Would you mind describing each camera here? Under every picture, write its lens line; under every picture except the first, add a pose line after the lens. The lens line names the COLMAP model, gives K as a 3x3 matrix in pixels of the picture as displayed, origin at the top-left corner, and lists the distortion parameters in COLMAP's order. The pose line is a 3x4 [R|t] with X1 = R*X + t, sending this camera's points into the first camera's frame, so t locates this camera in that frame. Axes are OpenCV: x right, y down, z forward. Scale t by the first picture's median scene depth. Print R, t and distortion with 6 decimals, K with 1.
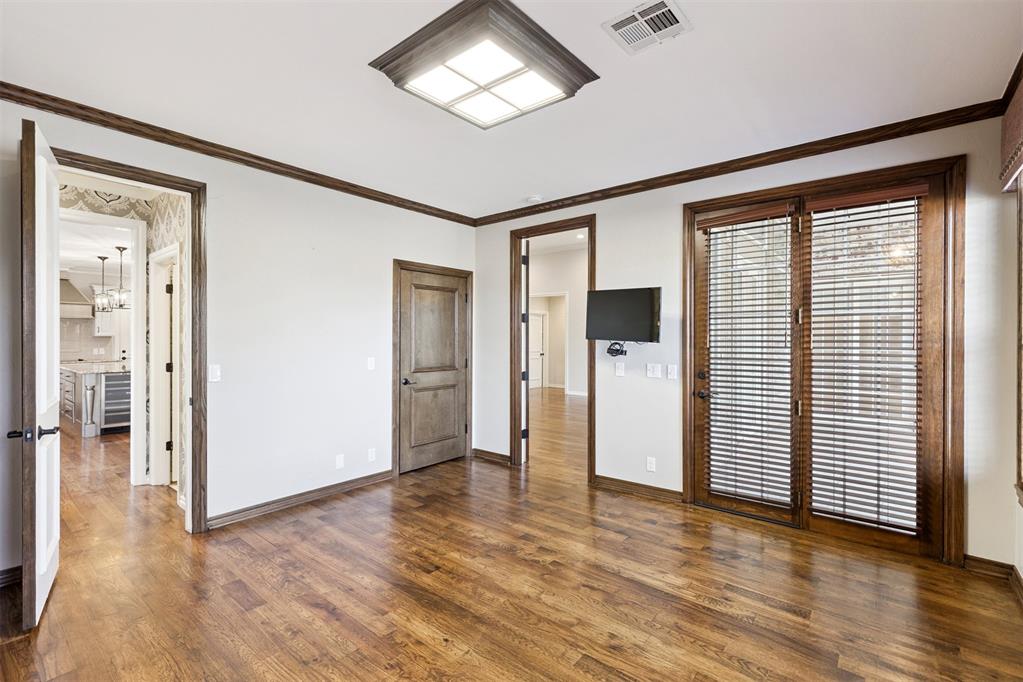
lens RADIAL K [[462.8, 0, 512.6], [0, 462.8, 338.6], [0, 0, 1]] dist [0.001560, 0.000029]
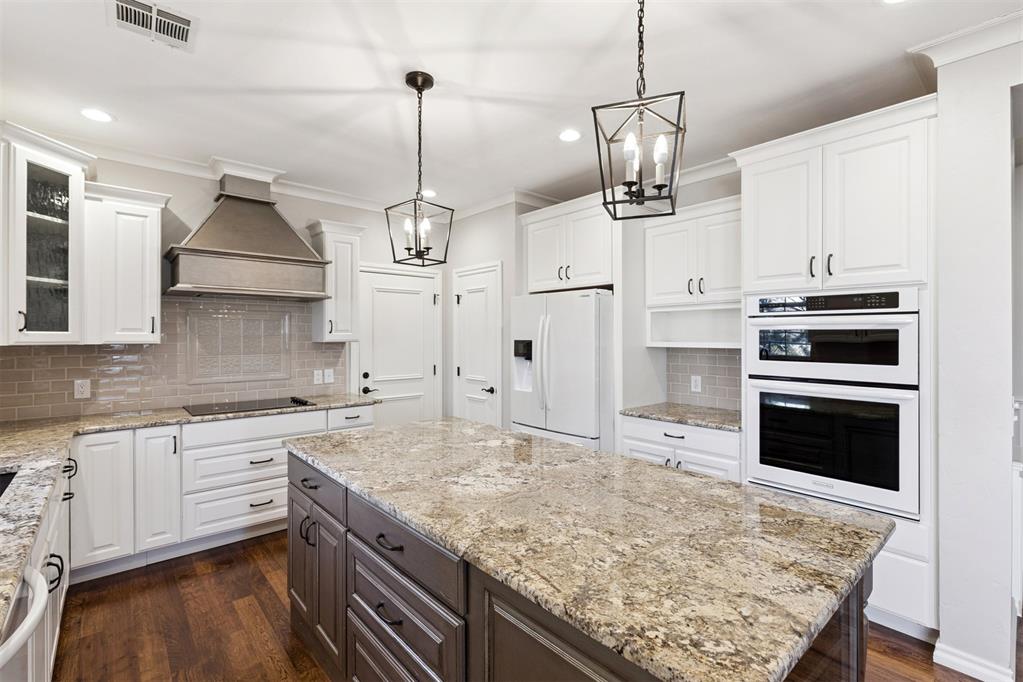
lens RADIAL K [[462.8, 0, 512.6], [0, 462.8, 340.0], [0, 0, 1]] dist [0.001560, 0.000029]
pose [[0.988036, 0.004402, -0.154161, -0.651009], [-0.003151, 0.999960, 0.008356, -0.011102], [0.154192, -0.007770, 0.988010, 0.597681]]
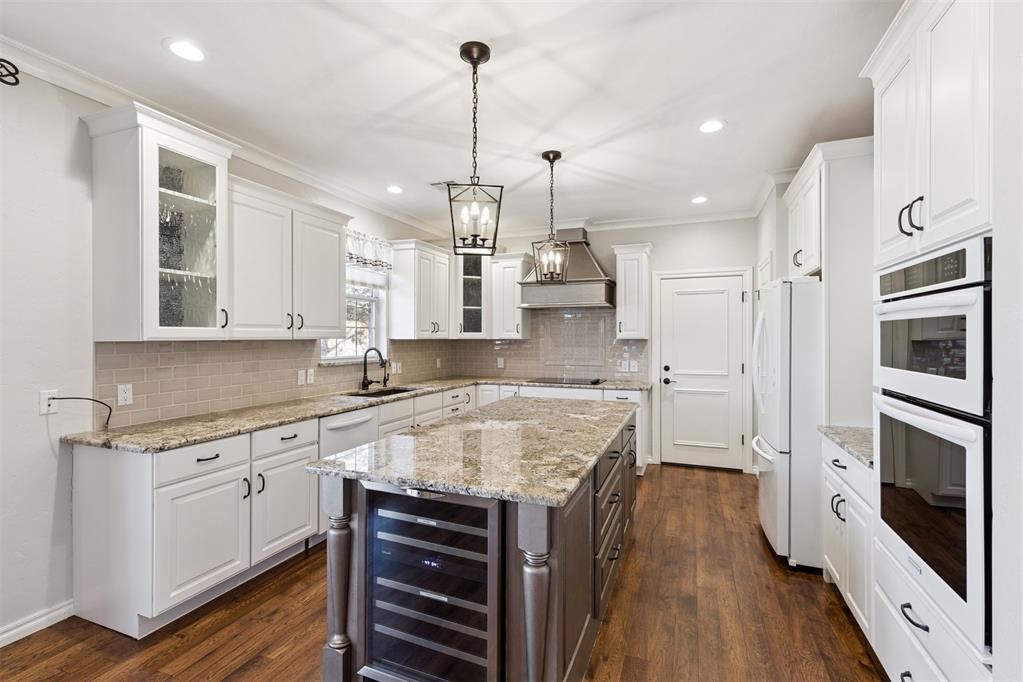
lens RADIAL K [[462.8, 0, 515.7], [0, 462.8, 334.4], [0, 0, 1]] dist [0.001560, 0.000029]
pose [[0.329373, -0.001795, -0.944198, -0.416938], [-0.000446, 0.999998, -0.002057, -0.009437], [0.944200, 0.001099, 0.329372, 0.691199]]
